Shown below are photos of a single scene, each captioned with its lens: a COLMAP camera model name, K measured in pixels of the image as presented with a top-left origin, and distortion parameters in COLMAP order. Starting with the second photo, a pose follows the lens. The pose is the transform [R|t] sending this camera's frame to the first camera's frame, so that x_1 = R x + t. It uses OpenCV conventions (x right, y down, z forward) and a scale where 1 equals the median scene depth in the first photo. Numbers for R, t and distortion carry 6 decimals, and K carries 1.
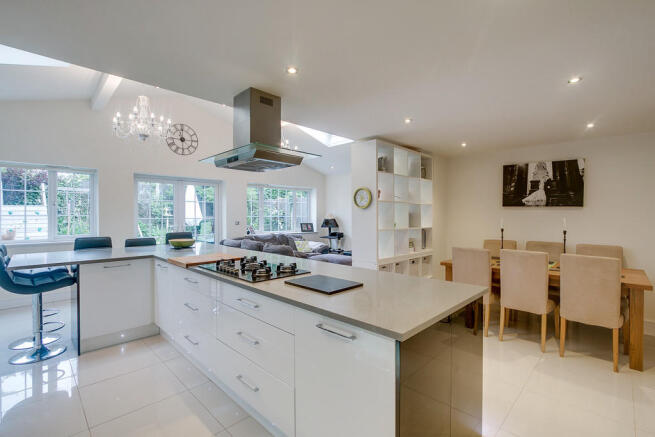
lens RADIAL K [[306.3, 0, 329.7], [0, 306.3, 218.1], [0, 0, 1]] dist [-0.002033, 0.000060]
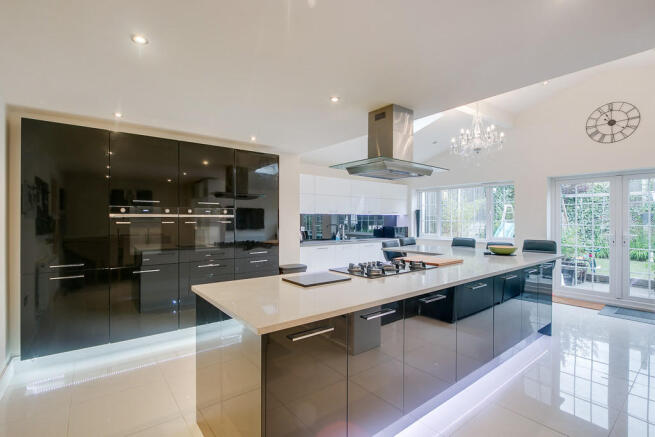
lens RADIAL K [[306.3, 0, 329.6], [0, 306.3, 221.2], [0, 0, 1]] dist [-0.002033, 0.000060]
pose [[-0.097602, -0.000166, -0.995225, 0.364366], [-0.008178, 0.999966, 0.000635, -0.002562], [0.995192, 0.008201, -0.097600, 0.377575]]
